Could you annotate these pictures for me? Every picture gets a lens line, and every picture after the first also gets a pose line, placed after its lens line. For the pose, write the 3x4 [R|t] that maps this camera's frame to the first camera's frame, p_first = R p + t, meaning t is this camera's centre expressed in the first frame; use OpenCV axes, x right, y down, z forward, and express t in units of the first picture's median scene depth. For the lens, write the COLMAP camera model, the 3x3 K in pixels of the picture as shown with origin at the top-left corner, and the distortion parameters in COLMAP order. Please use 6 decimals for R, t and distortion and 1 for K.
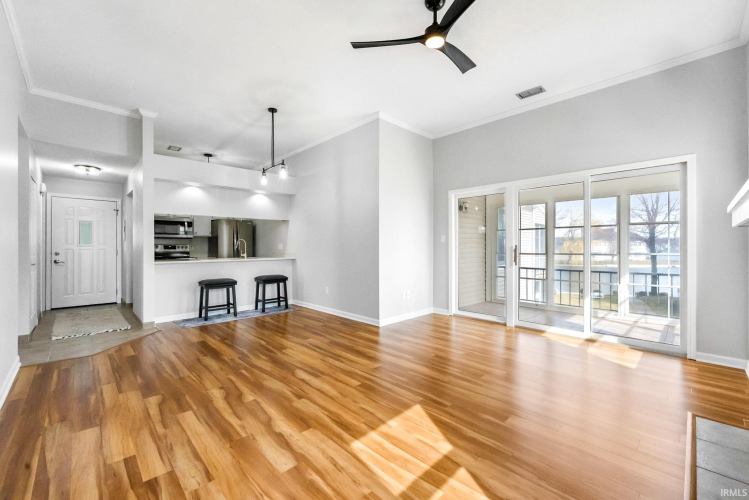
lens RADIAL K [[306.1, 0, 372.6], [0, 306.1, 246.9], [0, 0, 1]] dist [-0.003003, -0.000438]
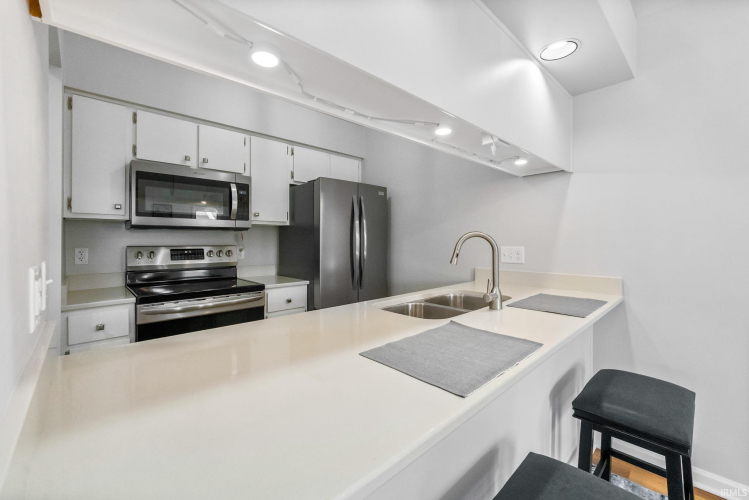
lens RADIAL K [[305.9, 0, 374.1], [0, 305.9, 241.3], [0, 0, 1]] dist [0.000126, 0.000071]
pose [[0.999940, 0.008662, 0.006758, -0.842989], [-0.008699, 0.999947, 0.005529, -0.033632], [-0.006710, -0.005587, 0.999962, 1.204601]]
